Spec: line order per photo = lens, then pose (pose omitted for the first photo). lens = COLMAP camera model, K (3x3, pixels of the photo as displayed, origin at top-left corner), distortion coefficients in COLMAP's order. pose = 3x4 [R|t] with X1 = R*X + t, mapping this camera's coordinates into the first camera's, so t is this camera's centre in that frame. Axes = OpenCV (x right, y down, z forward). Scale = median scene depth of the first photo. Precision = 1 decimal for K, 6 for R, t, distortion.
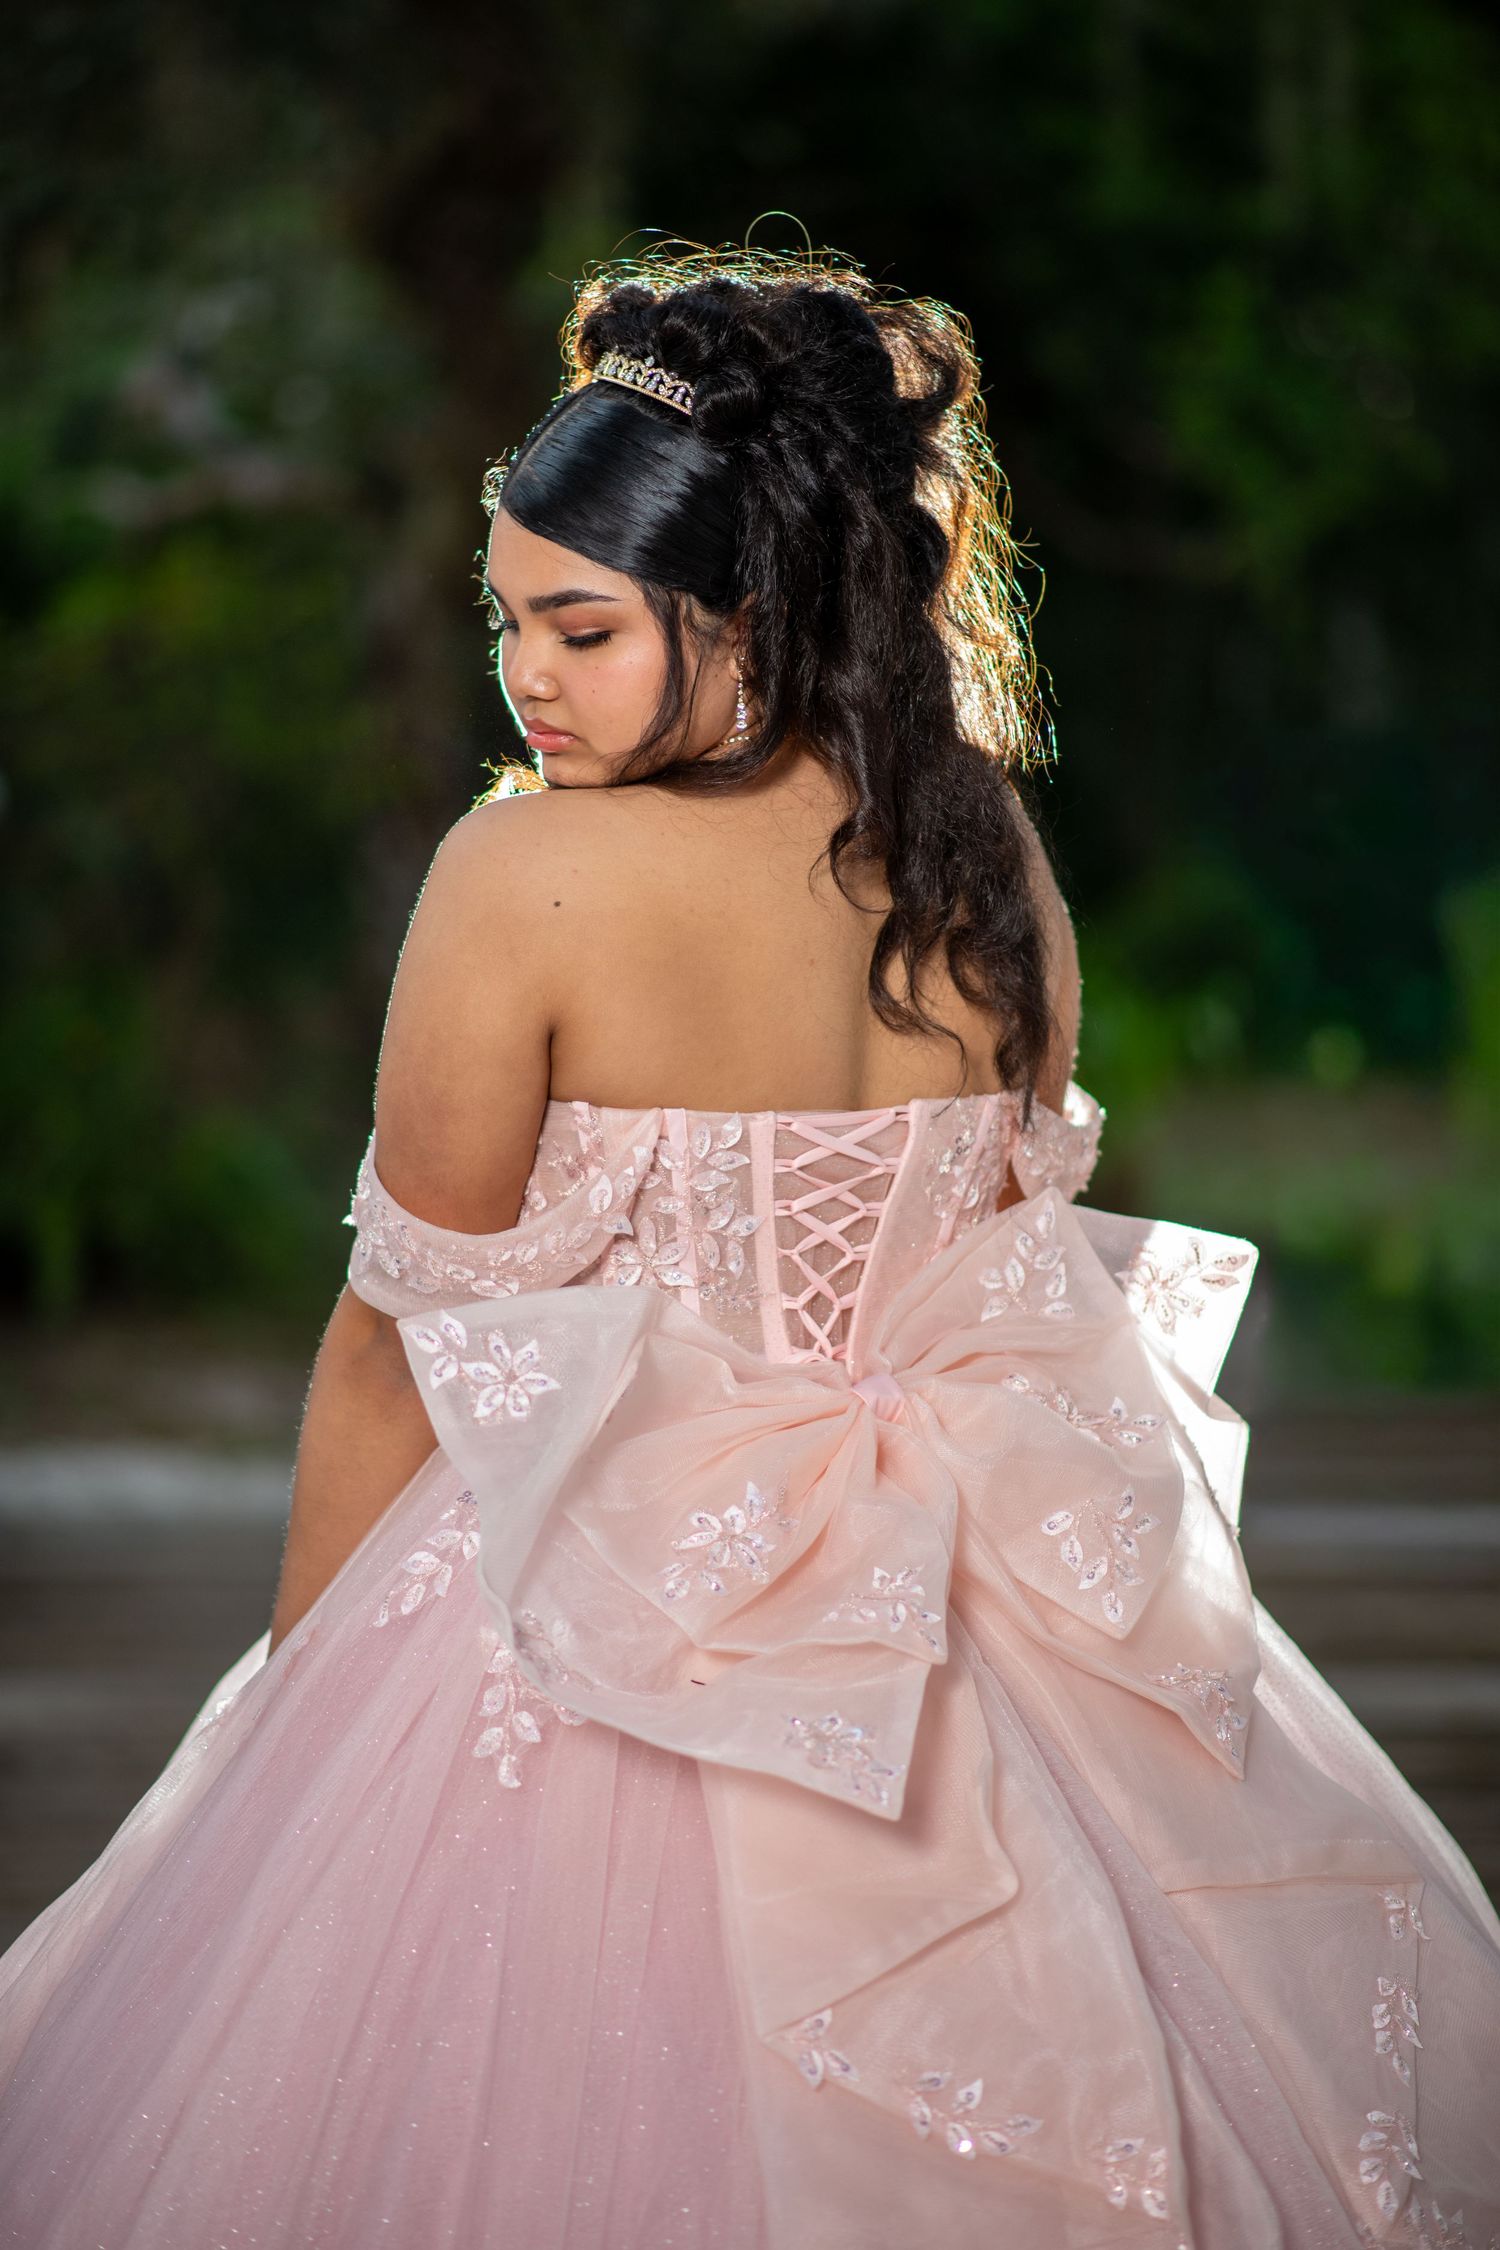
lens RADIAL K [[5481.4, 0, 746.6], [0, 5481.4, 1132.6], [0, 0, 1]] dist [0.051784, 0.000000]
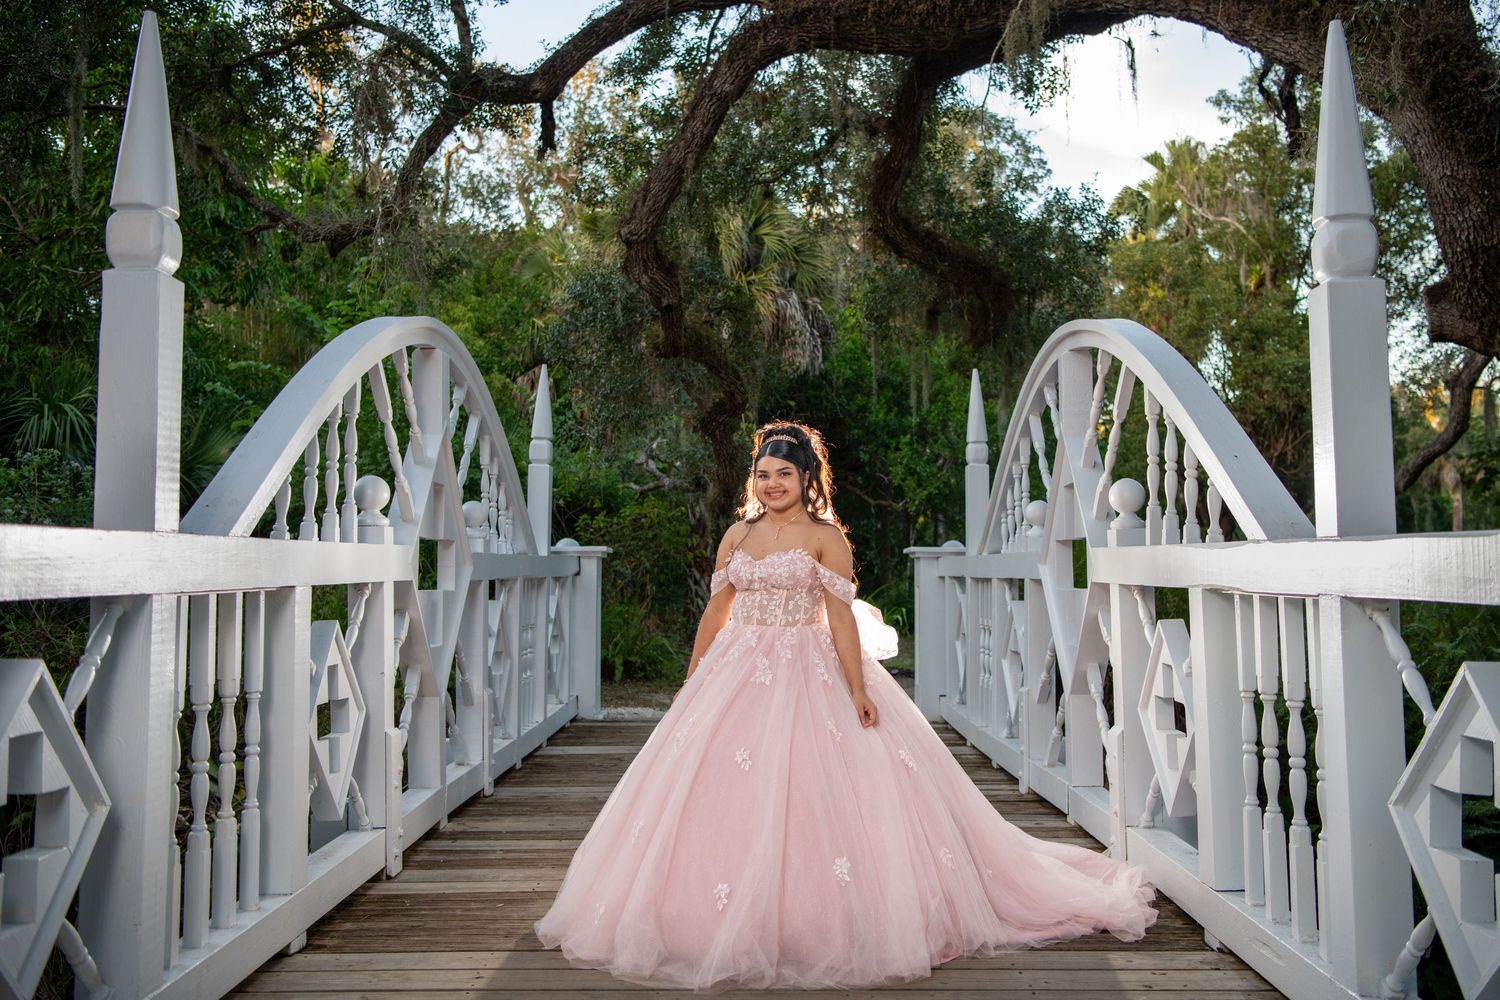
lens RADIAL K [[1429.2, 0, 761.3], [0, 1429.2, 498.2], [0, 0, 1]] dist [-0.023792, 0.000000]
pose [[0.999860, 0.004999, -0.015985, -0.008808], [-0.006768, 0.993621, -0.112569, 0.086870], [0.015320, 0.112661, 0.993515, -0.434125]]
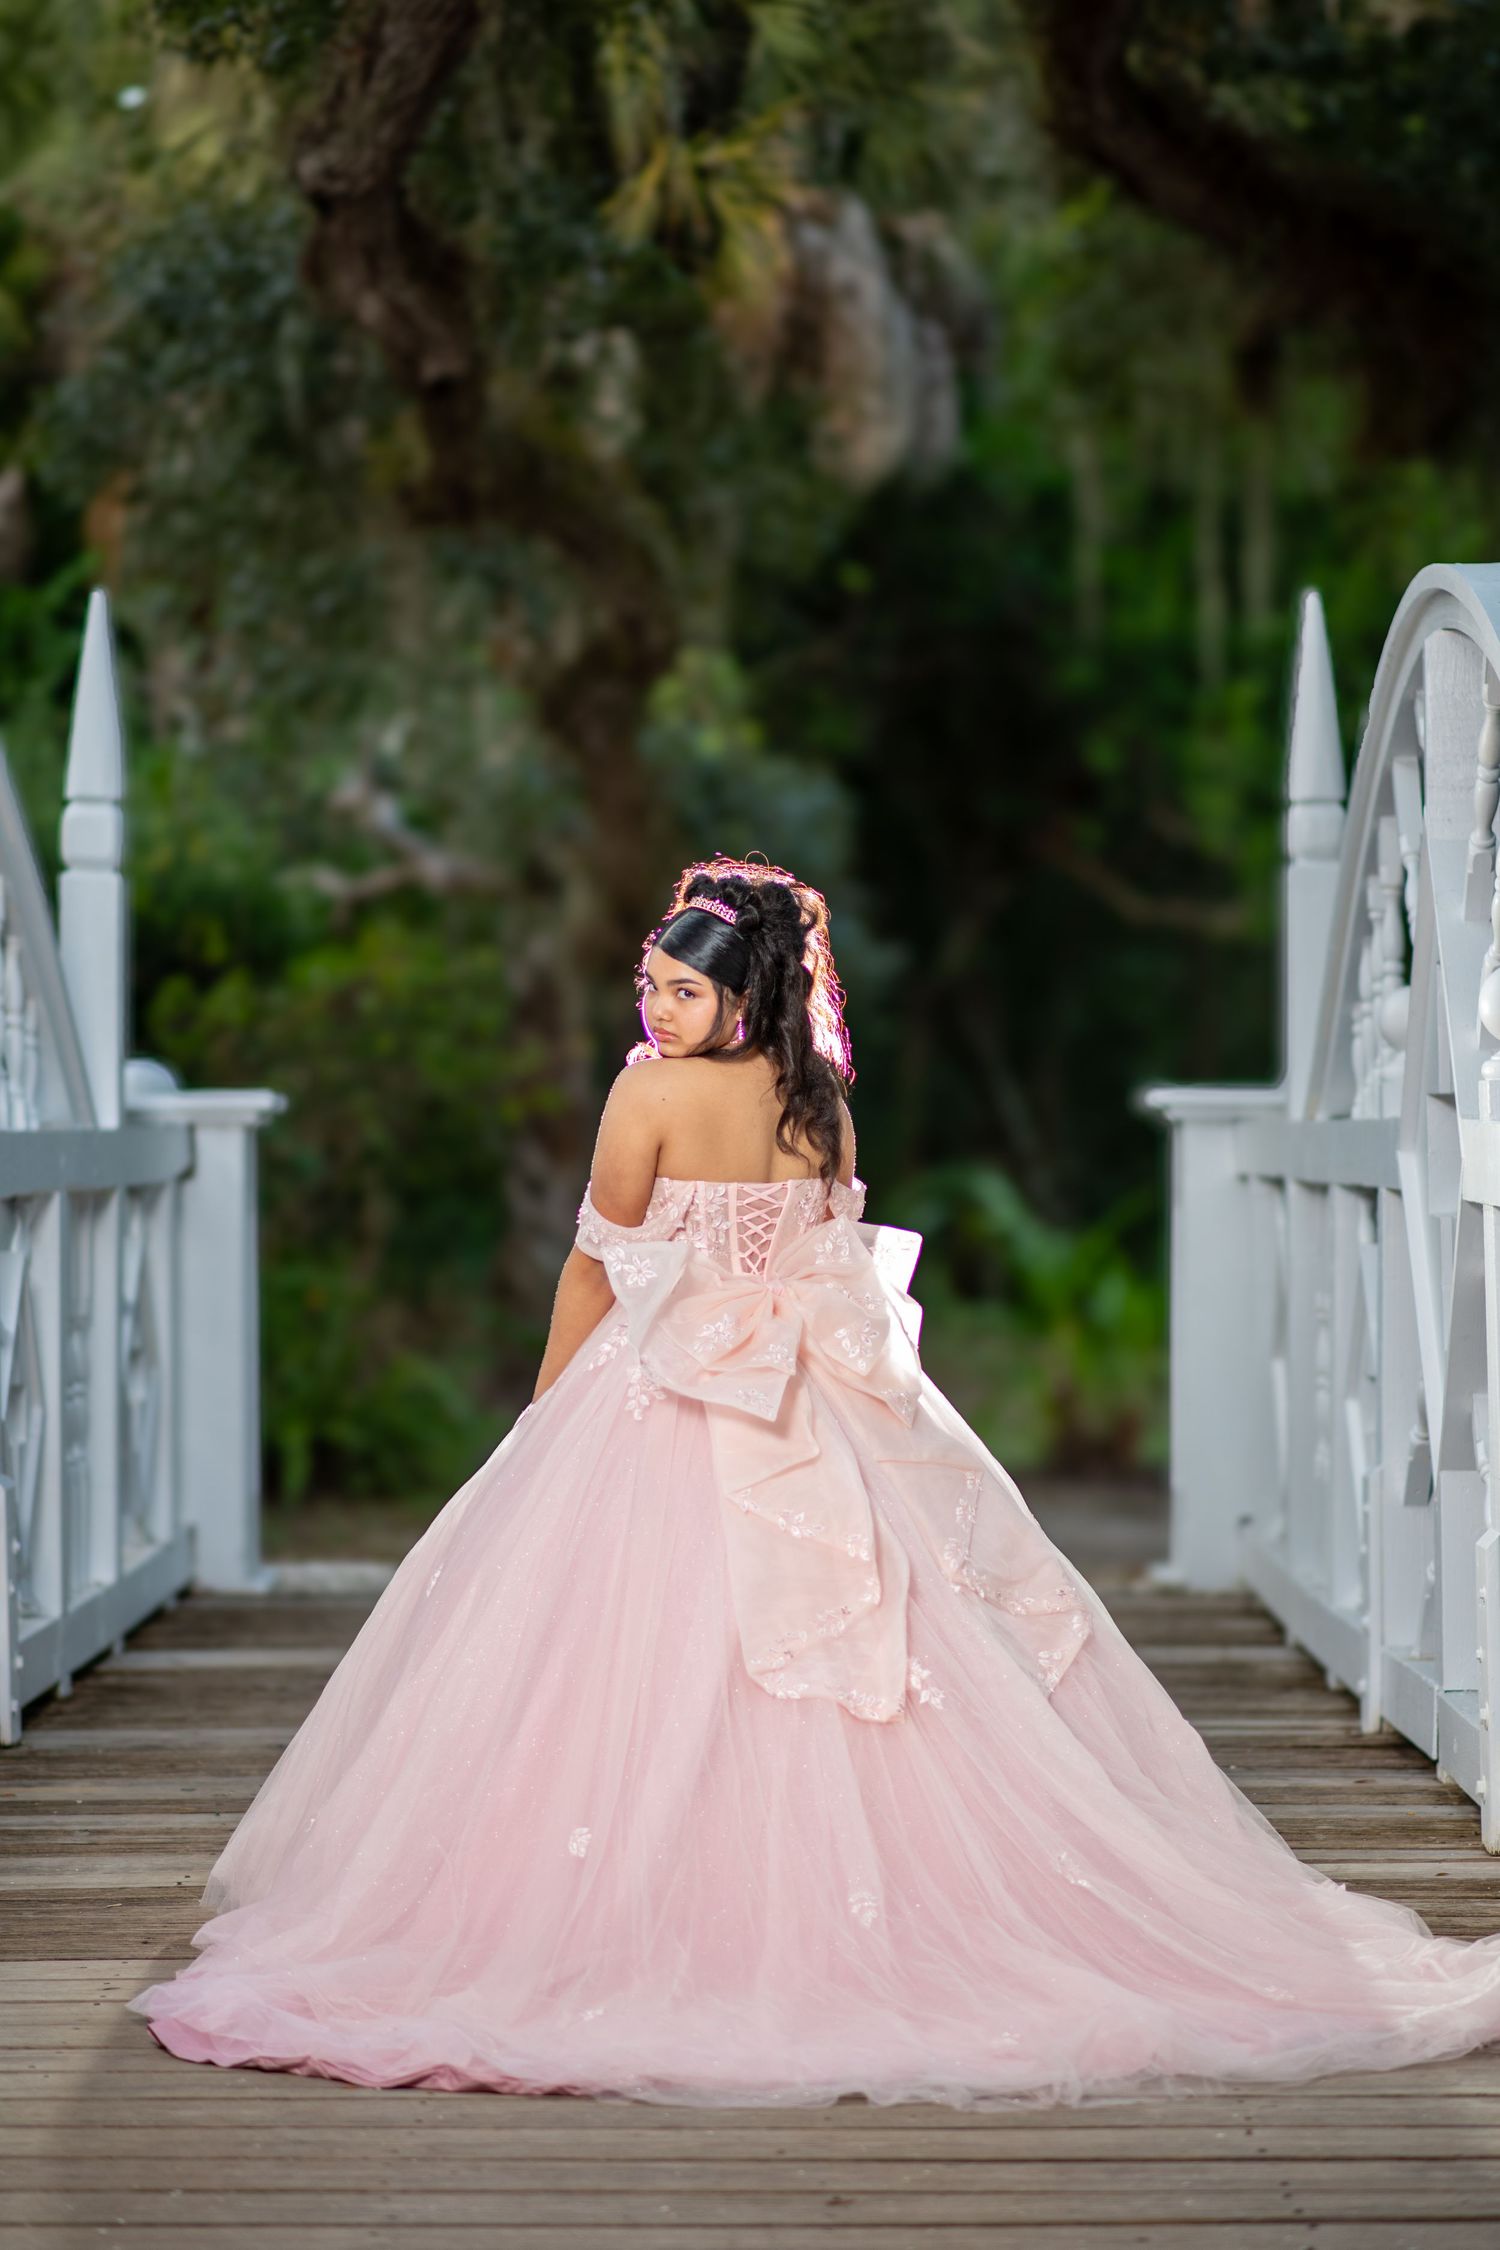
lens RADIAL K [[5481.4, 0, 747.3], [0, 5481.4, 1123.3], [0, 0, 1]] dist [0.051784, 0.000000]
pose [[0.999749, -0.001565, -0.022331, 0.070066], [0.000125, 0.997930, -0.064308, 0.139582], [0.022385, 0.064289, 0.997680, -1.676765]]
